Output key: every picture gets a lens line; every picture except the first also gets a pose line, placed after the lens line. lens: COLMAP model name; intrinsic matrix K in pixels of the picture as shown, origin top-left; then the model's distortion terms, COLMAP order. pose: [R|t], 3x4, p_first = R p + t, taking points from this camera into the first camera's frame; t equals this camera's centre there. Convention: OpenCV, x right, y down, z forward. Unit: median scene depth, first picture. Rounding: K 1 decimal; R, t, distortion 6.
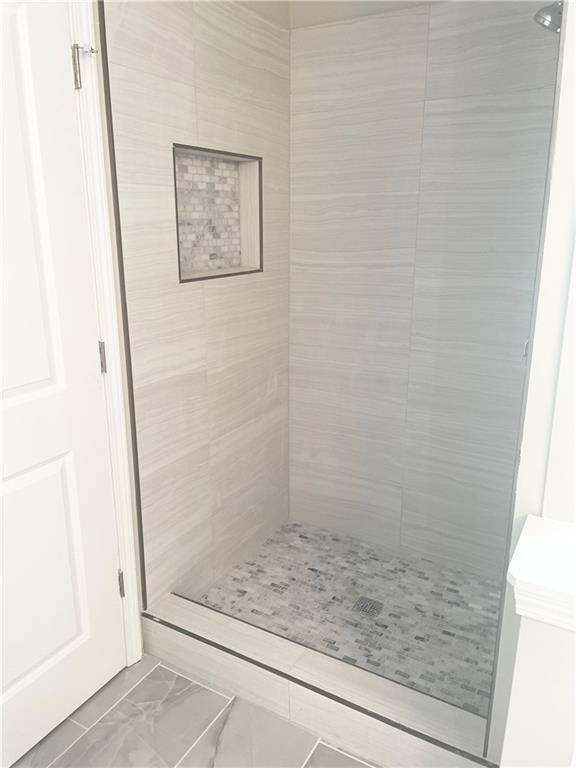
lens RADIAL K [[580.4, 0, 285.9], [0, 580.4, 382.6], [0, 0, 1]] dist [0.066740, -0.089390]
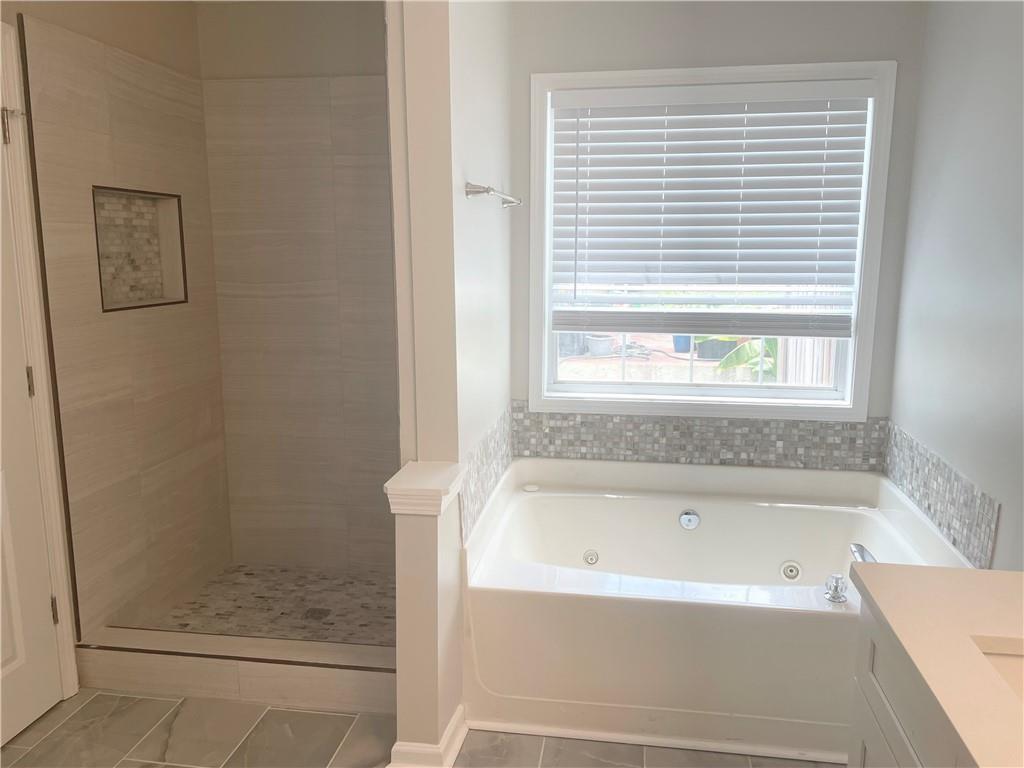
lens RADIAL K [[773.9, 0, 517.3], [0, 773.9, 381.1], [0, 0, 1]] dist [0.066740, -0.089390]
pose [[0.932316, -0.059137, 0.356778, 0.001808], [0.095656, 0.991729, -0.085581, 0.125092], [-0.348766, 0.113916, 0.930261, -0.483898]]
